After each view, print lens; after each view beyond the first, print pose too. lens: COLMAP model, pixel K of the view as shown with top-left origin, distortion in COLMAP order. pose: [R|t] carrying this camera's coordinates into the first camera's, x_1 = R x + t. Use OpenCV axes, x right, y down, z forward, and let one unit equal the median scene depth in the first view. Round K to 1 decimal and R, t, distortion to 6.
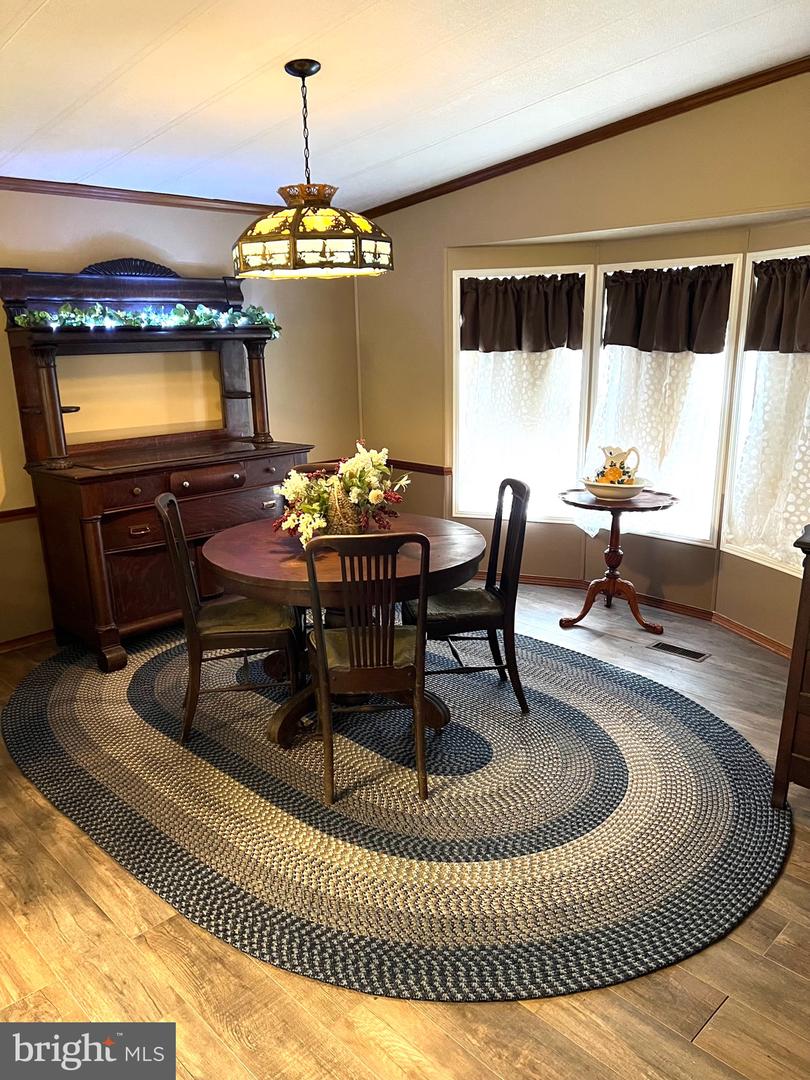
lens RADIAL K [[836.8, 0, 405.8], [0, 836.8, 539.4], [0, 0, 1]] dist [0.002383, 0.001590]
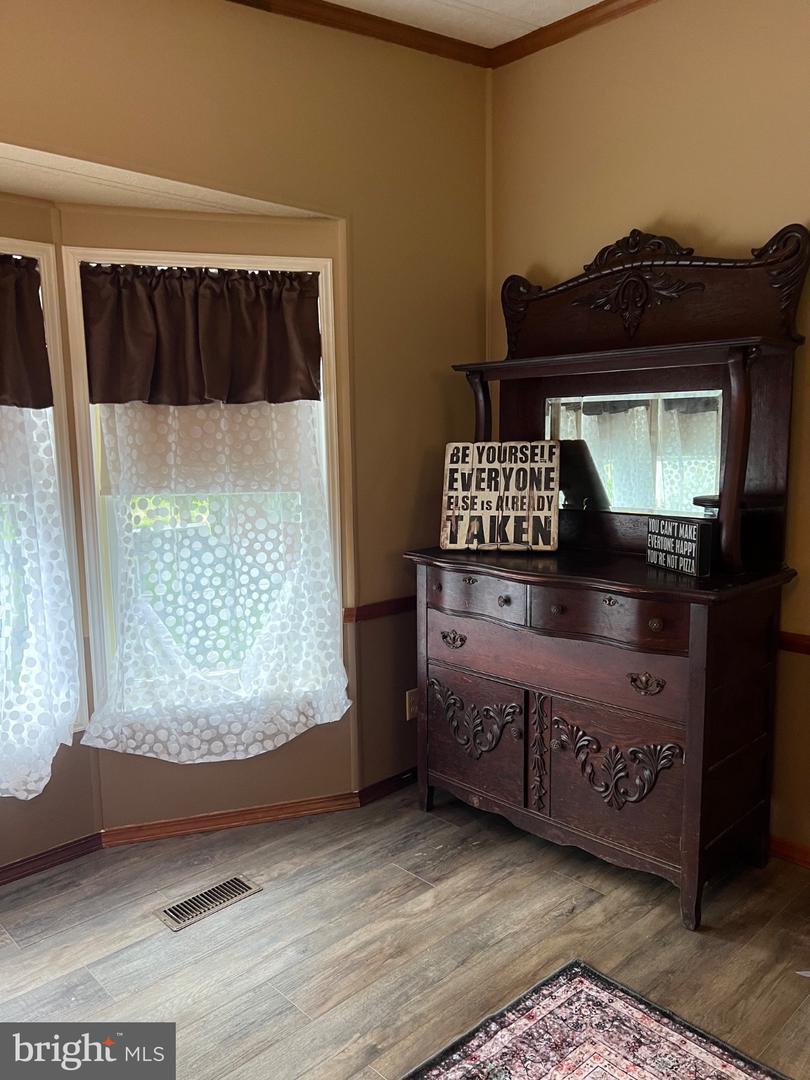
lens RADIAL K [[836.8, 0, 400.7], [0, 836.8, 534.5], [0, 0, 1]] dist [0.002383, 0.001590]
pose [[-0.011351, -0.152149, 0.988292, -0.224924], [0.225337, 0.962544, 0.150773, -0.176521], [-0.974215, 0.224411, 0.023359, 0.792759]]
